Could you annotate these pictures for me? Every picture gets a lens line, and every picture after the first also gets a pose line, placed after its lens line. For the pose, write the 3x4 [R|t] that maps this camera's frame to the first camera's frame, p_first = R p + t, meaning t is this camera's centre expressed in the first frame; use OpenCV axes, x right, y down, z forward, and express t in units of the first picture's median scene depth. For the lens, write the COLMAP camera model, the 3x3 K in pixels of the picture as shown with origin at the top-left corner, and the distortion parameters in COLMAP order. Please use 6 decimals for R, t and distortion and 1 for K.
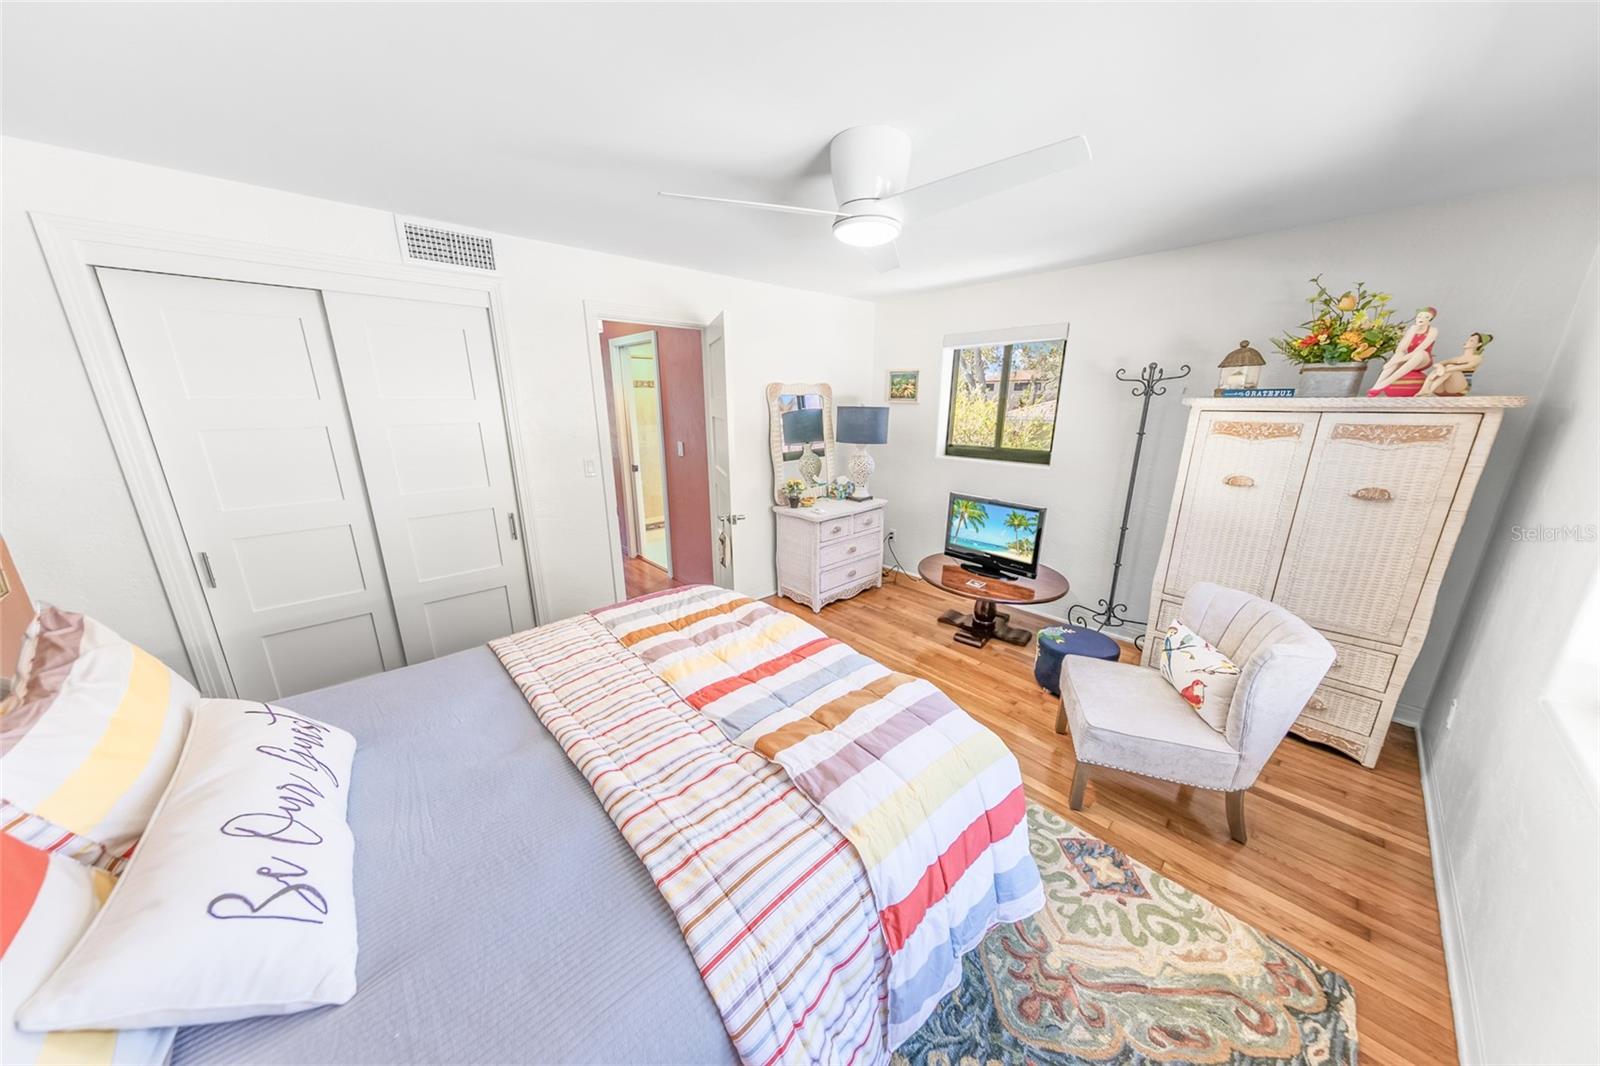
lens RADIAL K [[500.9, 0, 799.0], [0, 500.9, 530.8], [0, 0, 1]] dist [0.005701, -0.000278]
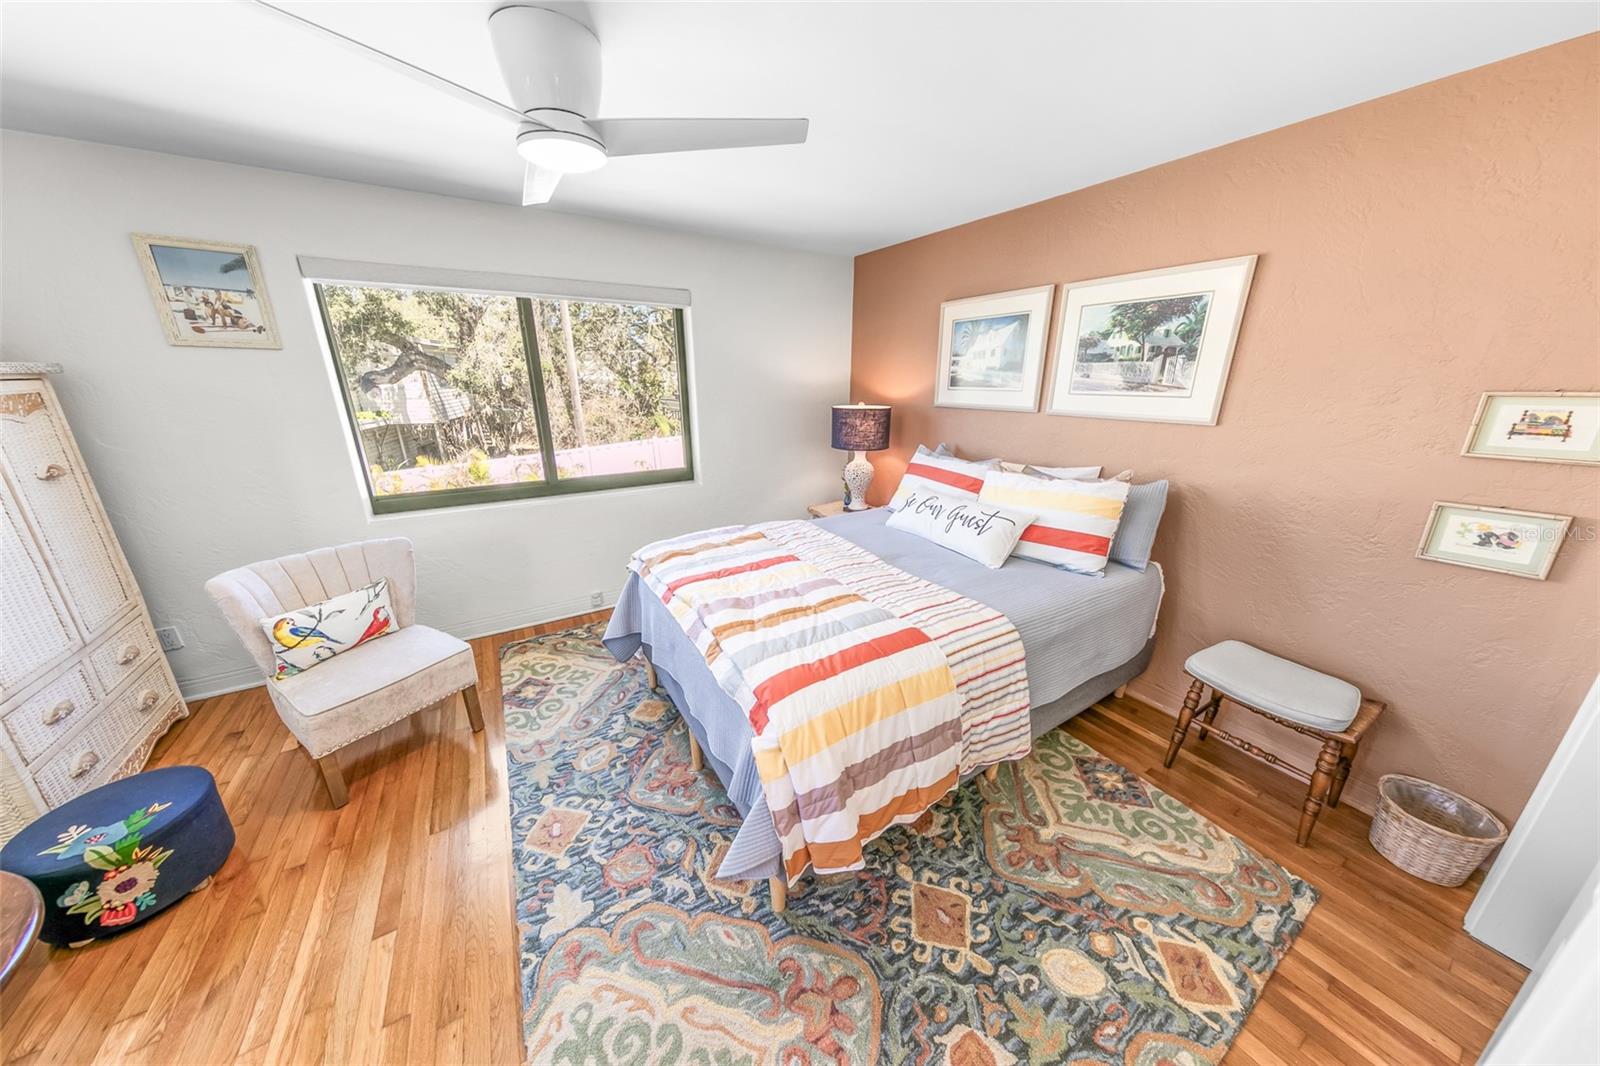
lens RADIAL K [[500.9, 0, 795.7], [0, 500.9, 531.8], [0, 0, 1]] dist [0.005701, -0.000278]
pose [[-0.980035, -0.062093, 0.188879, -0.491860], [0.049828, 0.842961, 0.535663, -0.520791], [-0.192478, 0.534380, -0.823037, 2.068692]]
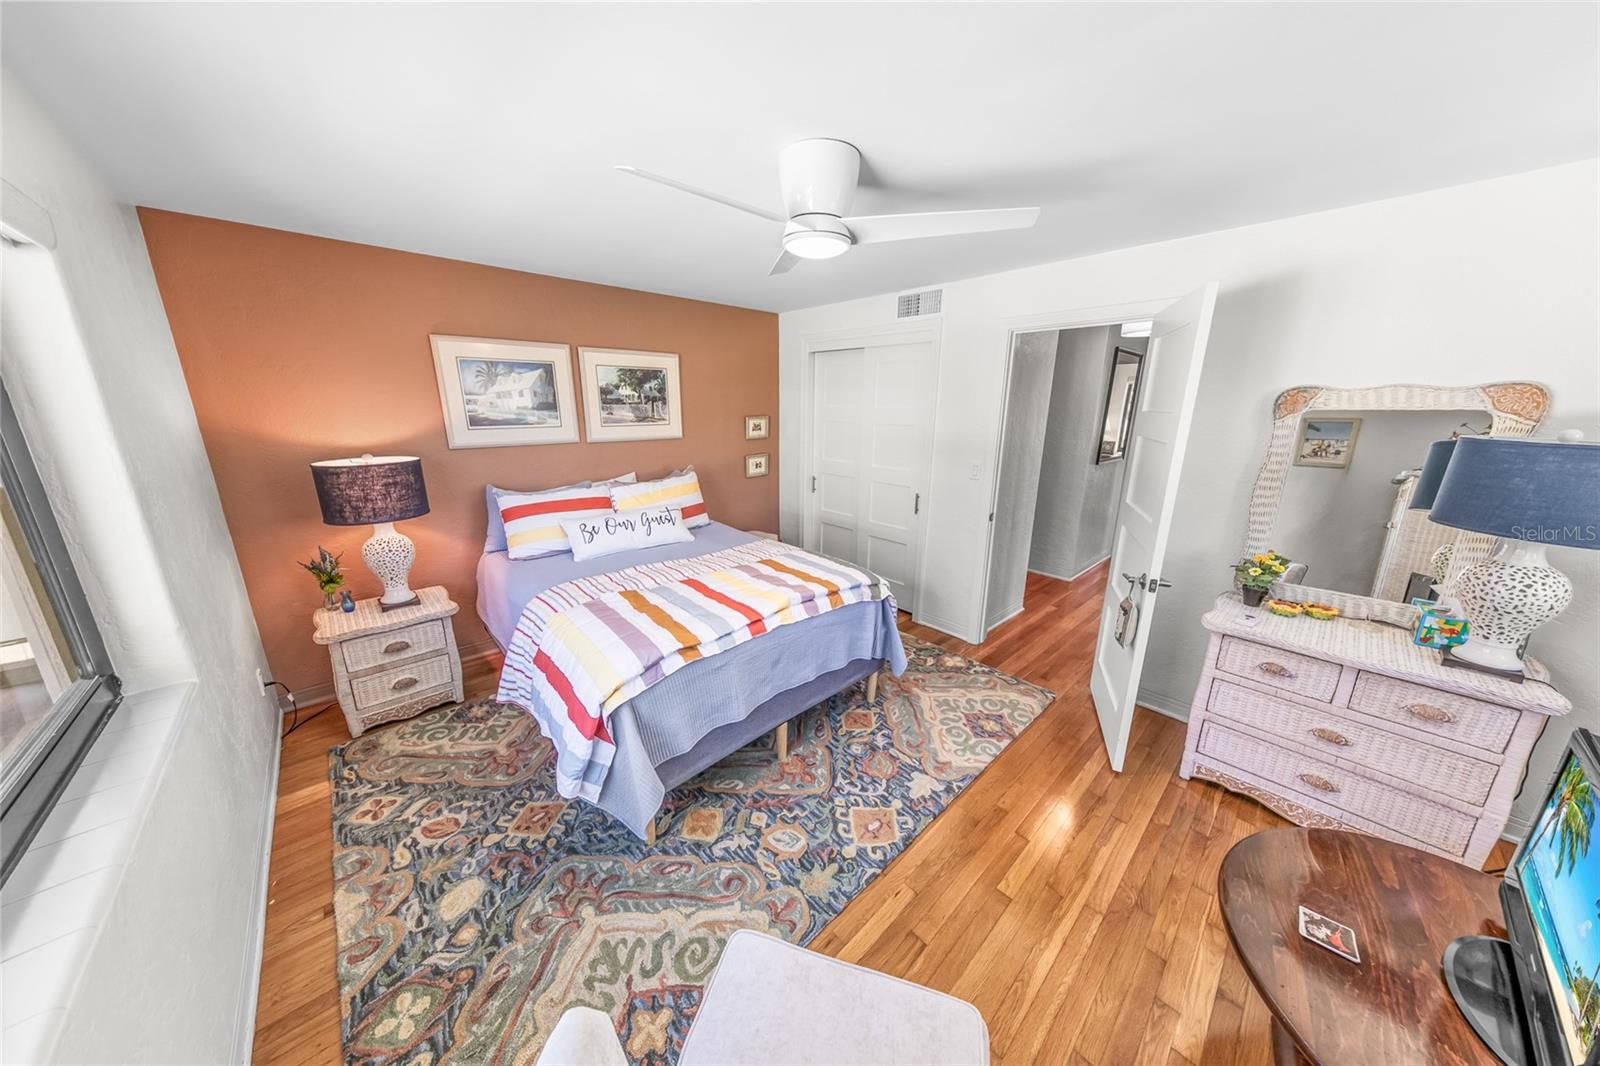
lens RADIAL K [[500.9, 0, 791.1], [0, 500.9, 533.0], [0, 0, 1]] dist [0.005701, -0.000278]
pose [[-0.001516, 0.251424, -0.967876, 1.307851], [-0.267298, 0.932558, 0.242668, -0.303208], [0.963613, 0.259079, 0.065792, 1.089891]]
